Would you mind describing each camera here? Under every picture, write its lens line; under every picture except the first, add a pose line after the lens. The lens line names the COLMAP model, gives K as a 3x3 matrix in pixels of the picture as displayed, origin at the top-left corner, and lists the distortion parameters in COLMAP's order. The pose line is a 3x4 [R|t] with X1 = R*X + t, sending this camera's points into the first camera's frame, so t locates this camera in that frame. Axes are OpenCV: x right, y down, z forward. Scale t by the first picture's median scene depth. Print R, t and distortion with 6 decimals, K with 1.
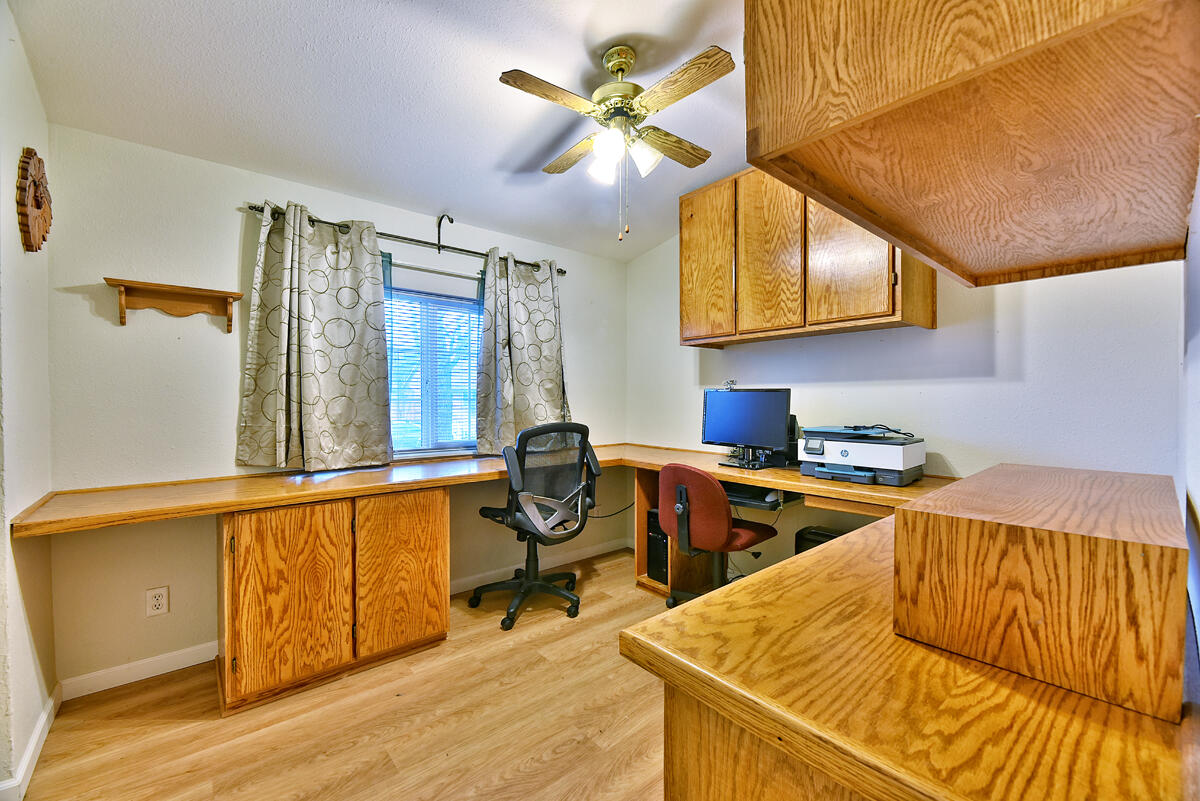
lens RADIAL K [[486.8, 0, 599.0], [0, 486.8, 399.0], [0, 0, 1]] dist [-0.001221, -0.002669]
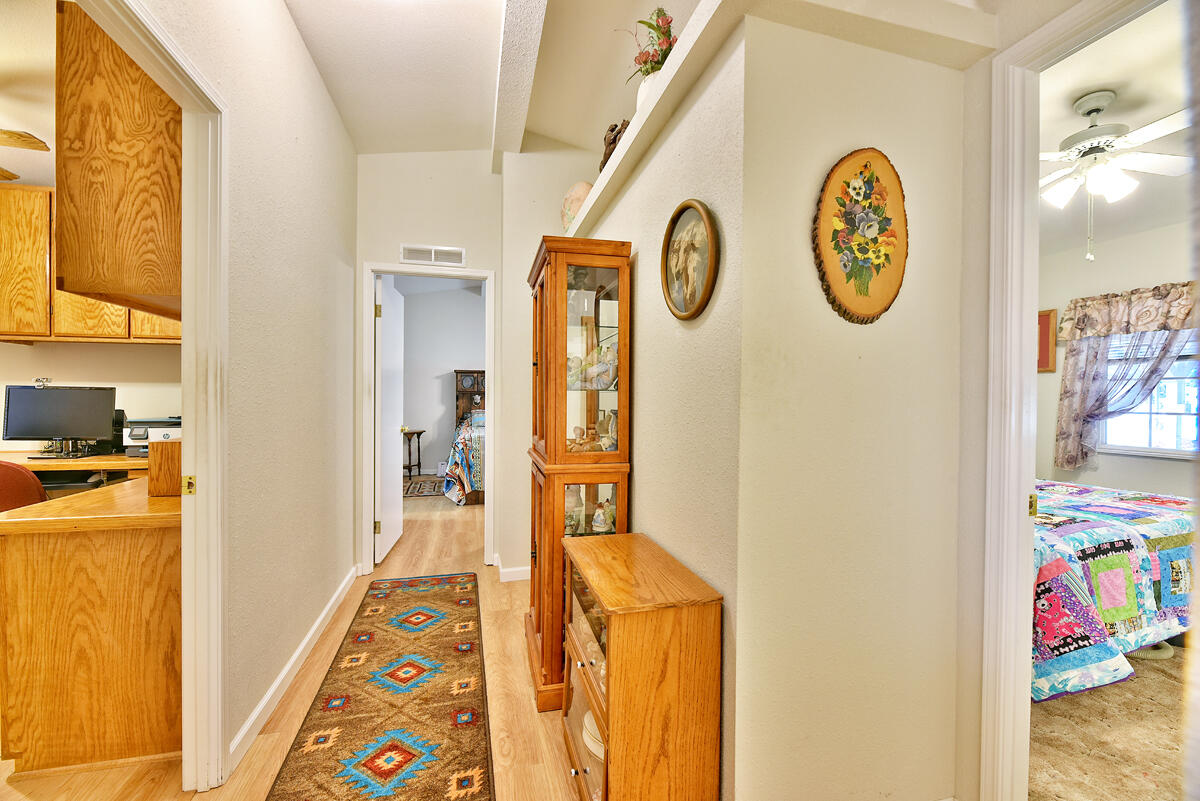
lens RADIAL K [[486.8, 0, 597.9], [0, 486.8, 404.7], [0, 0, 1]] dist [-0.001221, -0.002669]
pose [[0.436693, -0.007875, 0.899576, -0.166452], [-0.004575, 0.999929, 0.010974, 0.002690], [-0.899599, -0.008908, 0.436626, -0.601143]]
